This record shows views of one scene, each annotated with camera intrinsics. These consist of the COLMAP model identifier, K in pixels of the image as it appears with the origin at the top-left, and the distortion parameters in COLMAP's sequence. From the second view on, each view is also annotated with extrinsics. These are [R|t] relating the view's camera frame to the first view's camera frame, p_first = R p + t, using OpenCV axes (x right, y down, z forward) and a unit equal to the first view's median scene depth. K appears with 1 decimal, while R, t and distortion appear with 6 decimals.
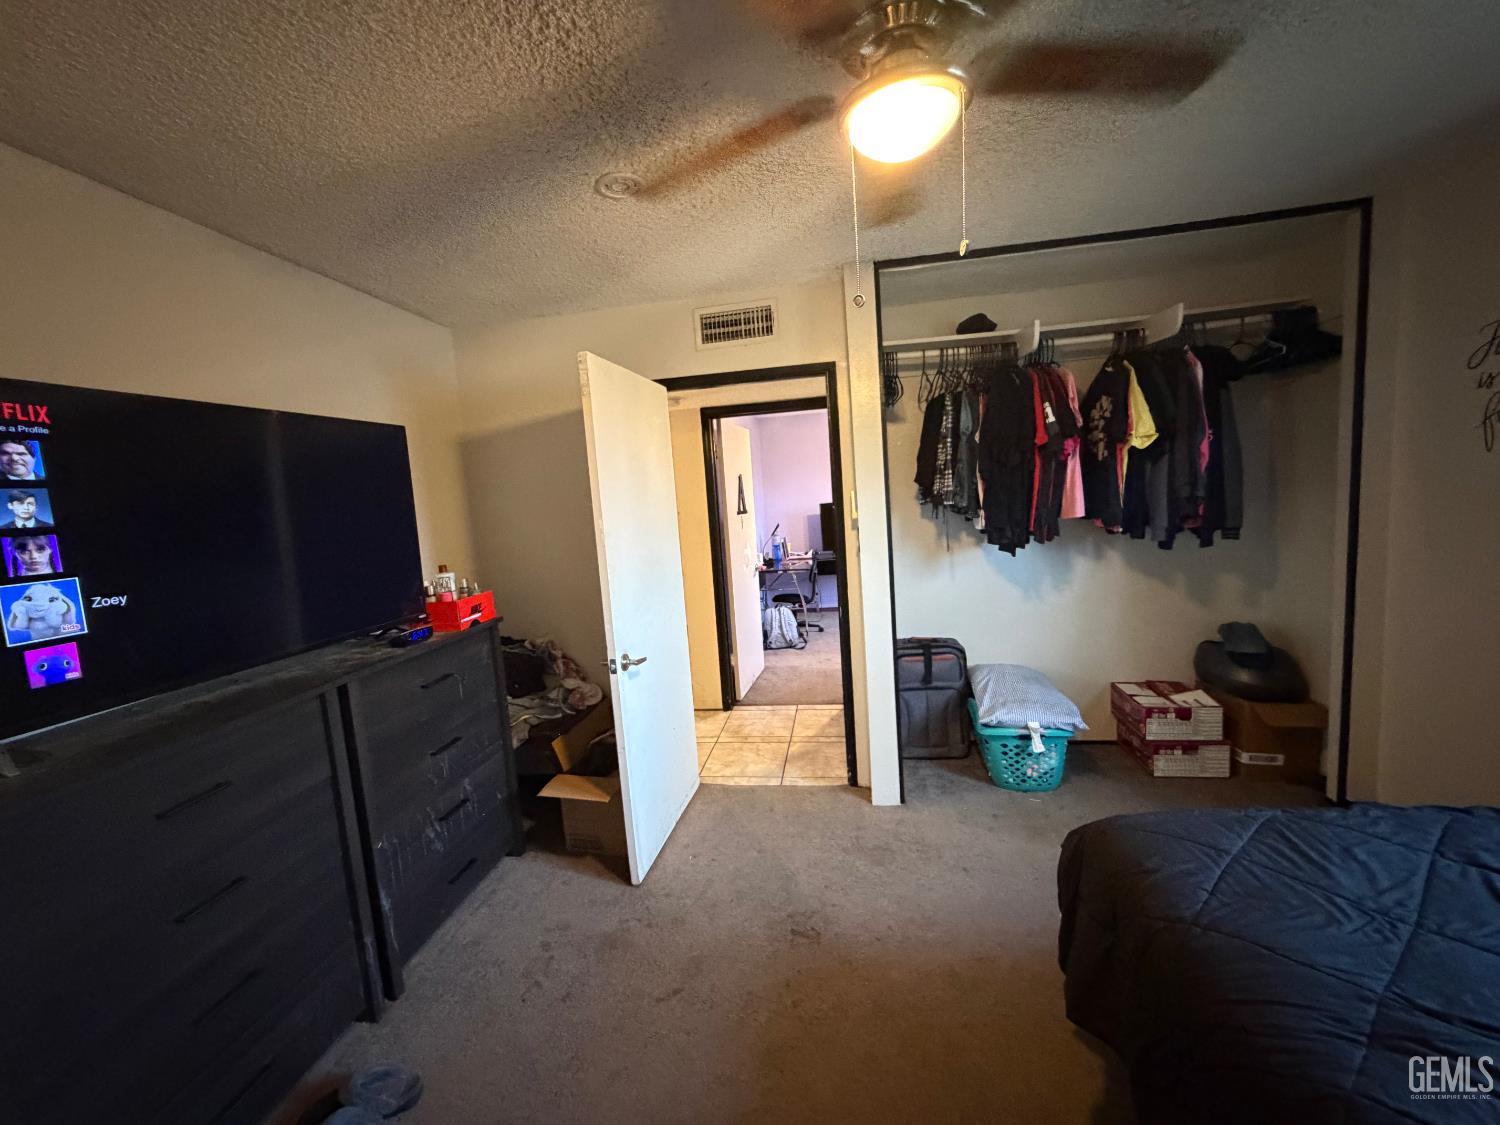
lens RADIAL K [[596.9, 0, 751.8], [0, 596.9, 565.7], [0, 0, 1]] dist [-0.000761, 0.000284]
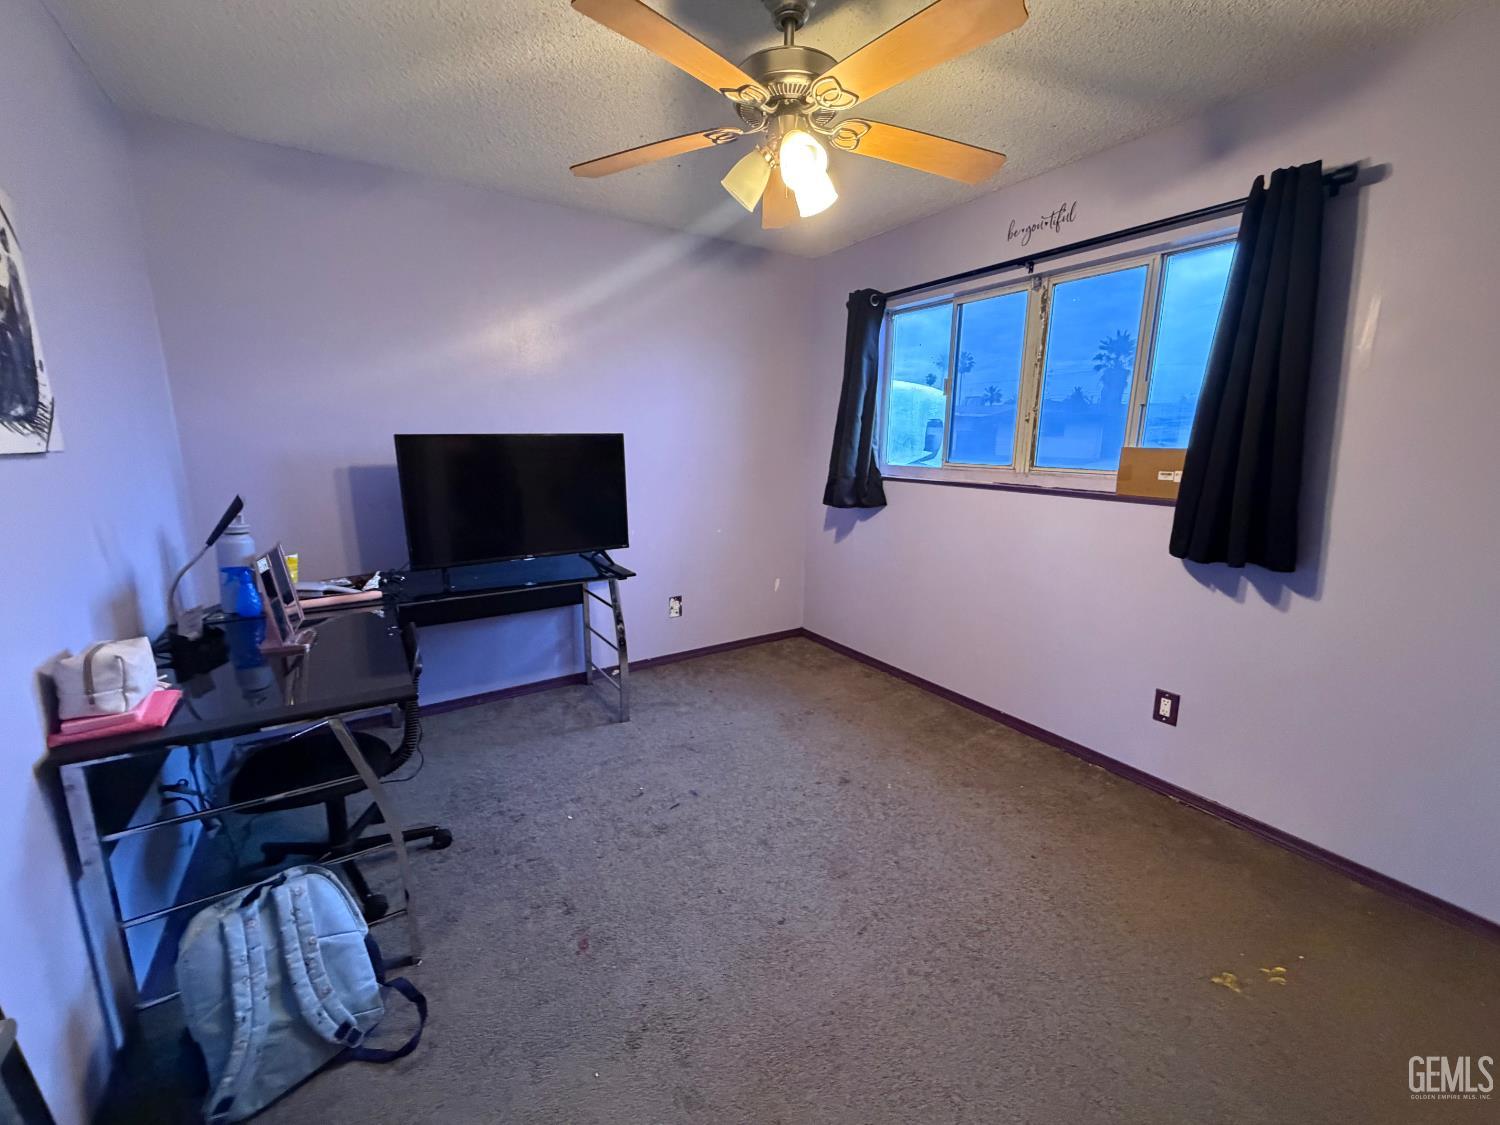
lens RADIAL K [[596.9, 0, 746.1], [0, 596.9, 559.1], [0, 0, 1]] dist [-0.000761, 0.000284]
pose [[0.737823, -0.049361, 0.673187, 0.029560], [0.000261, 0.997343, 0.072843, -0.060503], [-0.674994, -0.053569, 0.735876, 0.640068]]
